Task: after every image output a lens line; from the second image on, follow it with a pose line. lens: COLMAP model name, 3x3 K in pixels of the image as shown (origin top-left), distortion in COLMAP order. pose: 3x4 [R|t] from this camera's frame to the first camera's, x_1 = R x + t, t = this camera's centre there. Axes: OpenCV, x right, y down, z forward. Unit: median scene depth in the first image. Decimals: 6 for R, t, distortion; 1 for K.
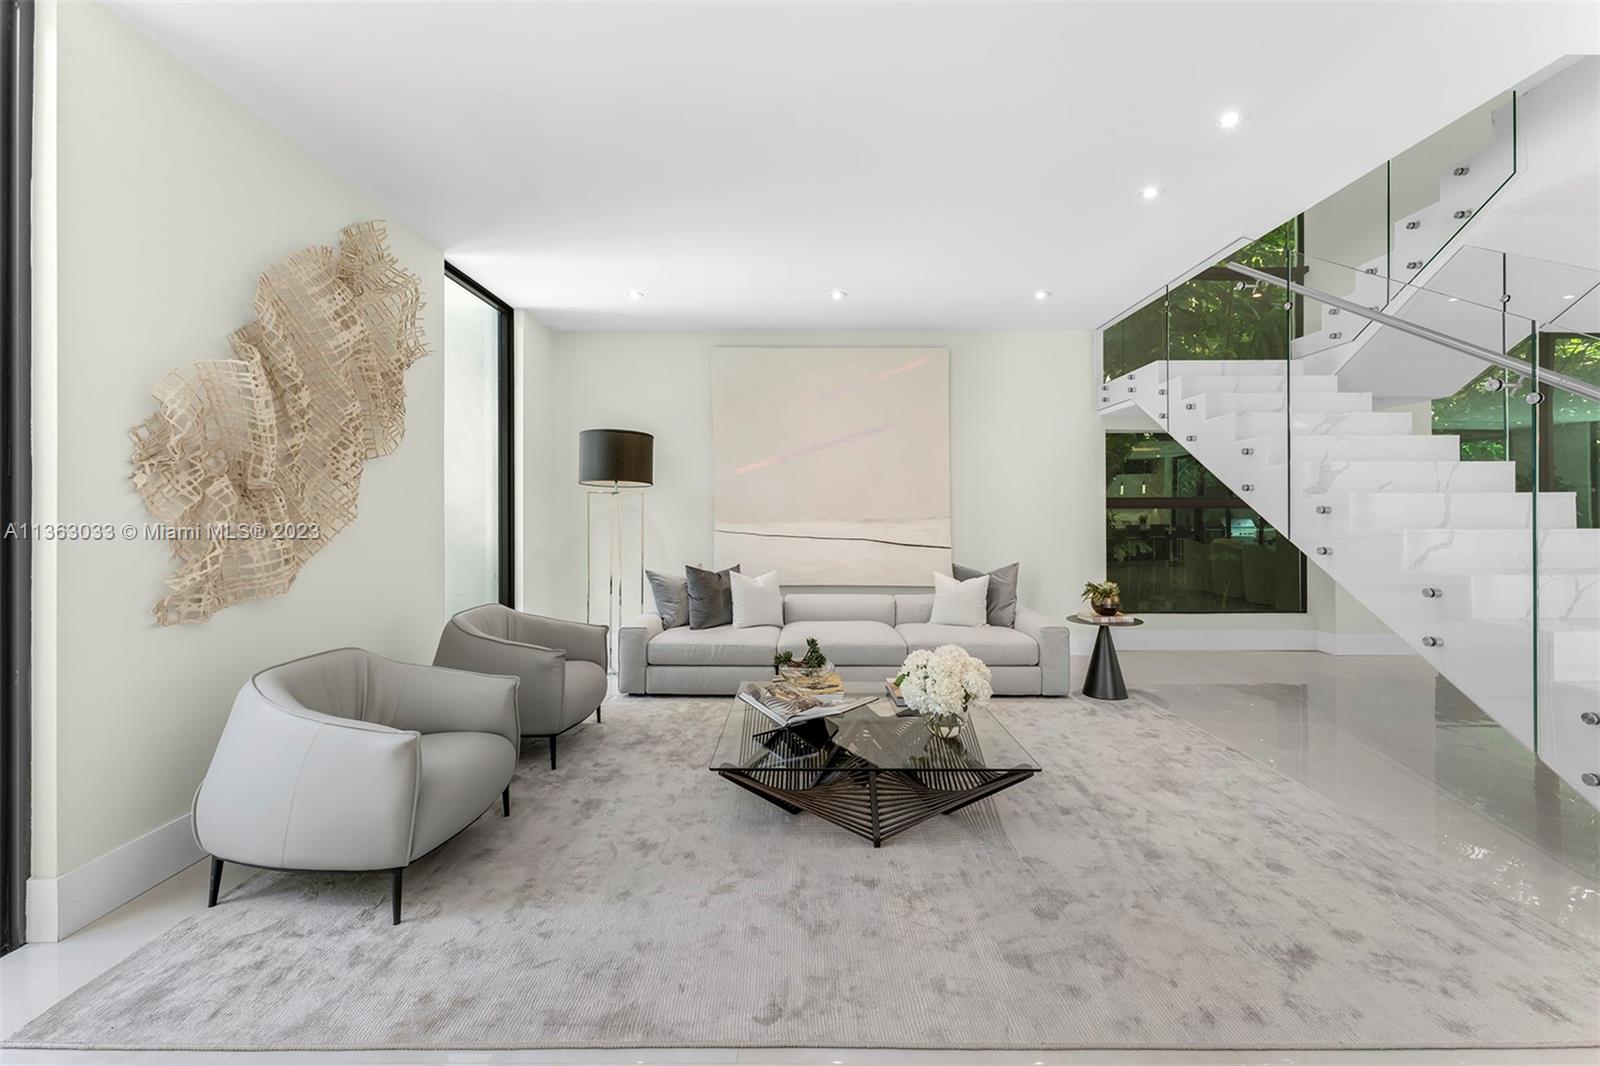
lens RADIAL K [[648.1, 0, 799.3], [0, 648.1, 512.2], [0, 0, 1]] dist [-0.003465, -0.000278]
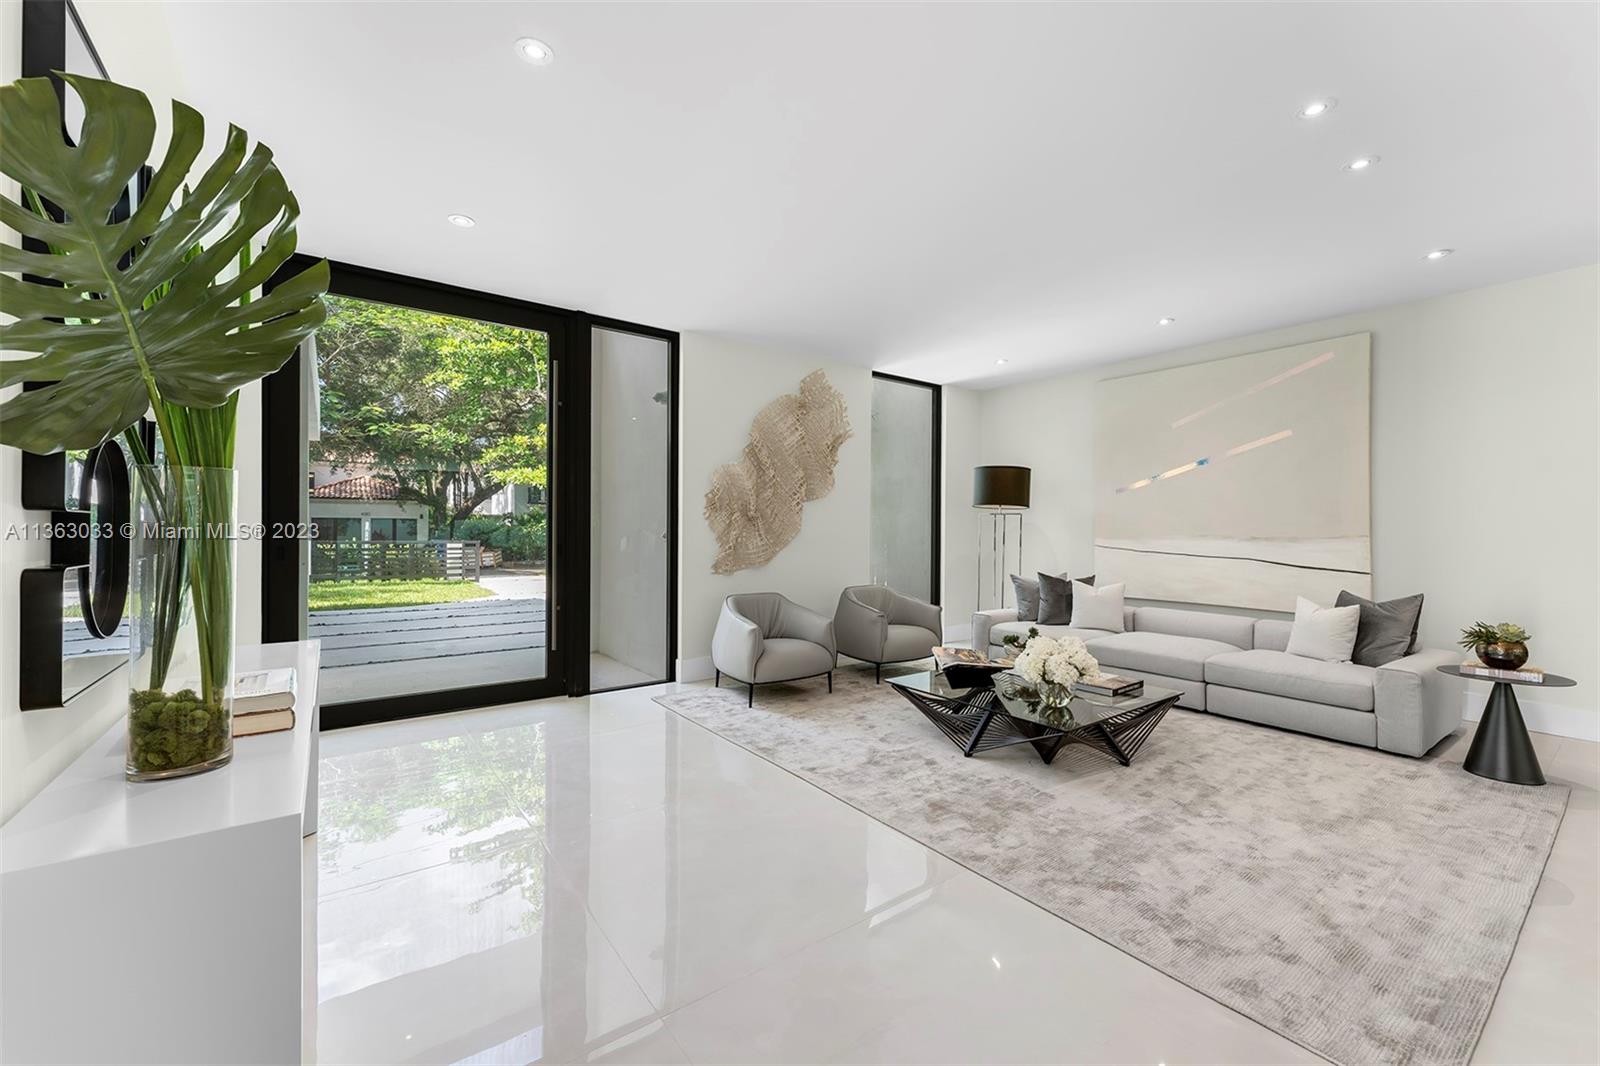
lens RADIAL K [[648.1, 0, 808.2], [0, 648.1, 526.1], [0, 0, 1]] dist [-0.003465, -0.000278]
pose [[0.595326, -0.000315, -0.803484, 0.805960], [-0.005123, 0.999978, -0.004189, 0.003094], [0.803468, 0.006610, 0.595311, -0.120712]]
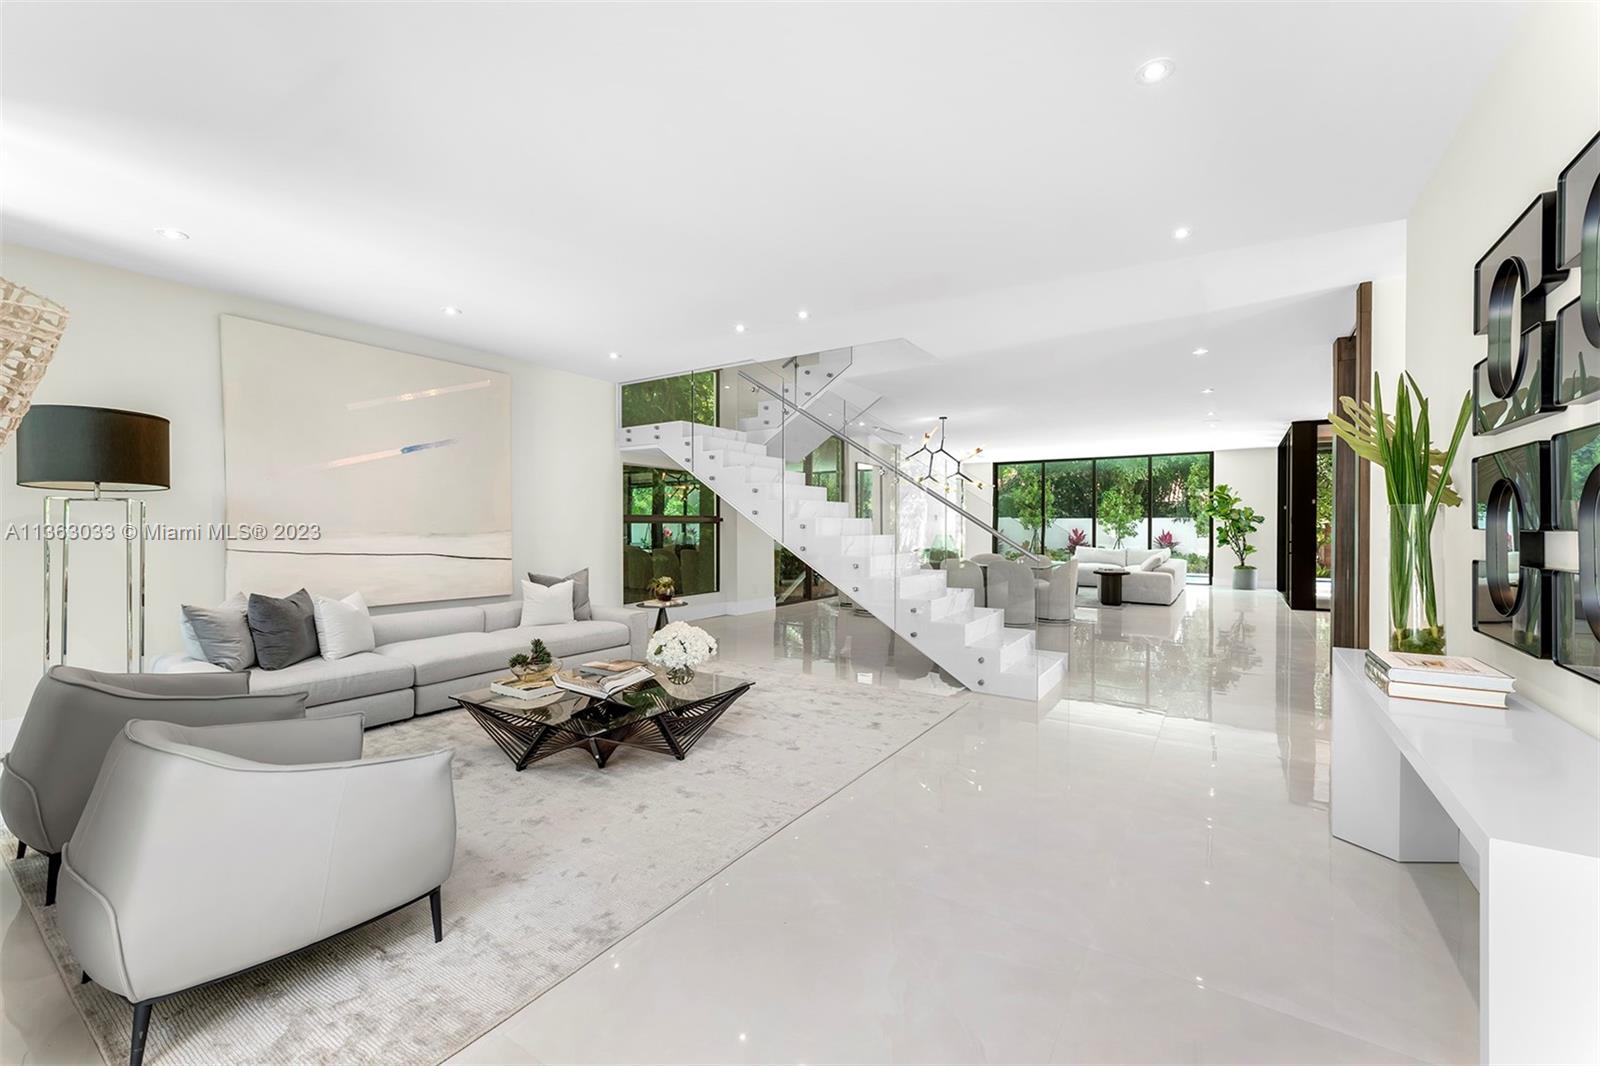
lens RADIAL K [[648.1, 0, 801.7], [0, 648.1, 534.3], [0, 0, 1]] dist [-0.003465, -0.000278]
pose [[0.549647, -0.011727, 0.835315, -0.694008], [-0.004081, 0.999852, 0.016722, -0.011332], [-0.835387, -0.012600, 0.549517, -0.013828]]
